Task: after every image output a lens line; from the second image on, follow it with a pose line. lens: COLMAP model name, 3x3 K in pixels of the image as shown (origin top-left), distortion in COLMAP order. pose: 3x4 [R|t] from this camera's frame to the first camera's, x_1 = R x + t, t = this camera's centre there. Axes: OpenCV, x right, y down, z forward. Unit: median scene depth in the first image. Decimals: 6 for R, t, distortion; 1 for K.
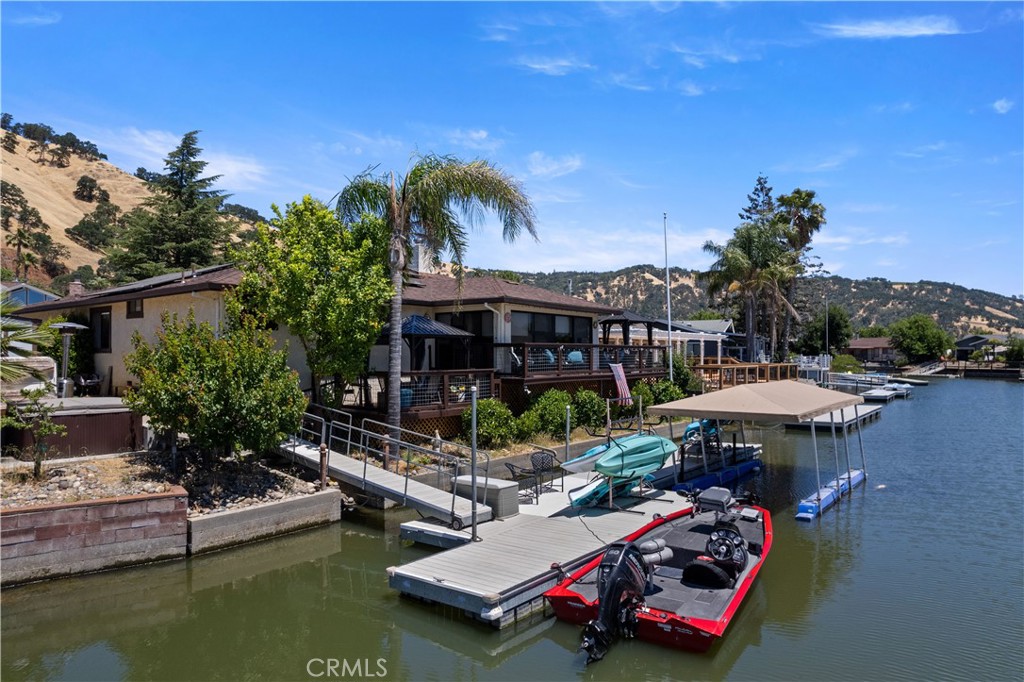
lens RADIAL K [[649.2, 0, 510.0], [0, 649.2, 354.8], [0, 0, 1]] dist [-0.076805, 0.067647]
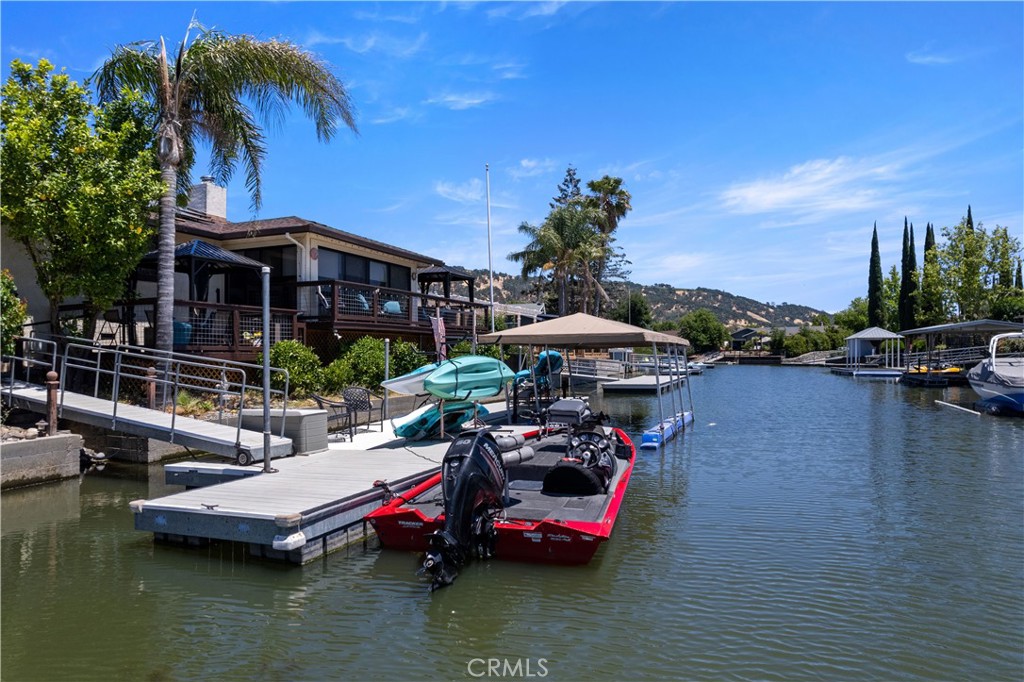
lens RADIAL K [[649.2, 0, 510.0], [0, 649.2, 354.8], [0, 0, 1]] dist [-0.076805, 0.067647]
pose [[0.958205, -0.001700, 0.286078, 0.001057], [0.001670, 0.999999, 0.000349, 0.101055], [-0.286078, 0.000143, 0.958206, 0.136674]]
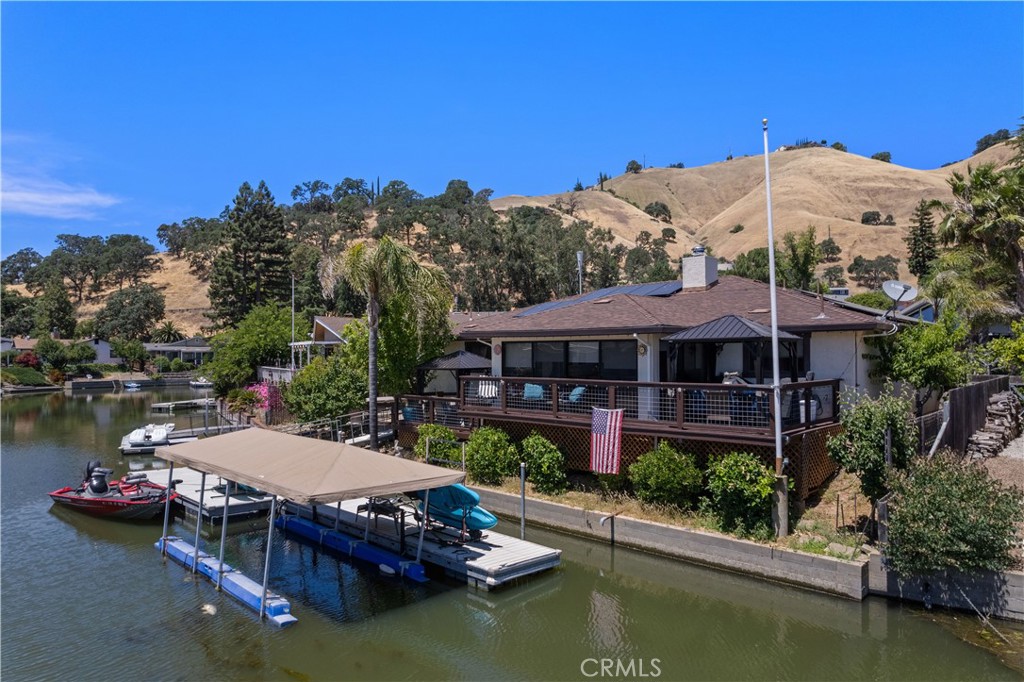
lens RADIAL K [[649.2, 0, 510.0], [0, 649.2, 354.8], [0, 0, 1]] dist [-0.076805, 0.067647]
pose [[-0.085406, -0.001018, -0.996346, 1.269005], [0.001161, 0.999999, -0.001121, -0.062154], [0.996346, -0.001252, -0.085405, 1.423440]]
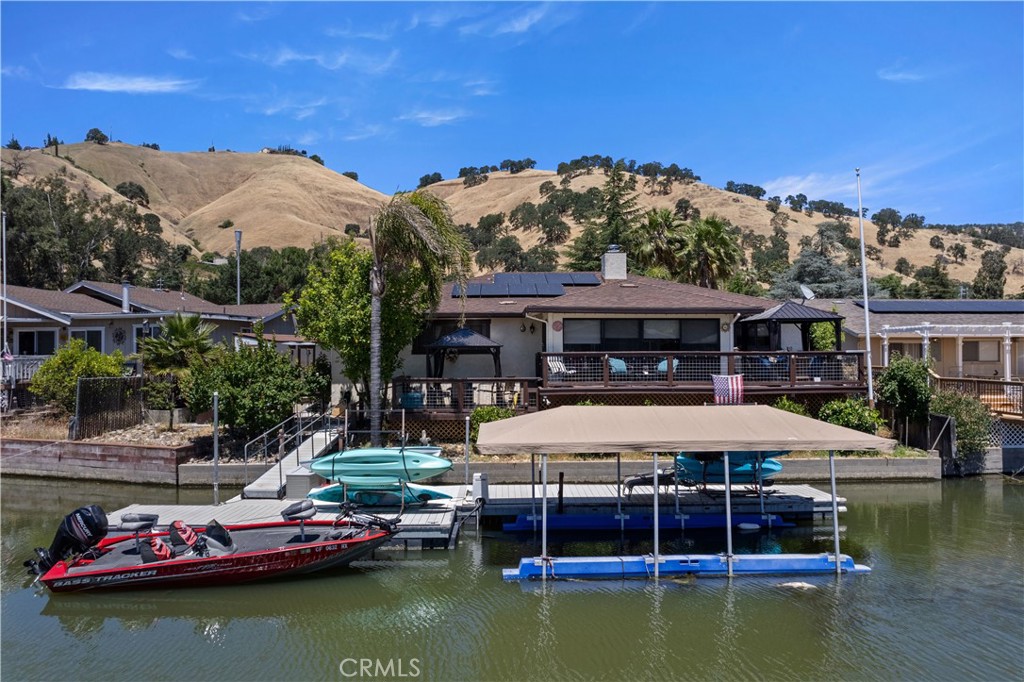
lens RADIAL K [[649.2, 0, 510.0], [0, 649.2, 354.8], [0, 0, 1]] dist [-0.076805, 0.067647]
pose [[0.640715, -0.001351, -0.767778, 0.912988], [0.003525, 0.999993, 0.001183, -0.019464], [0.767771, -0.003465, 0.640715, 0.403722]]
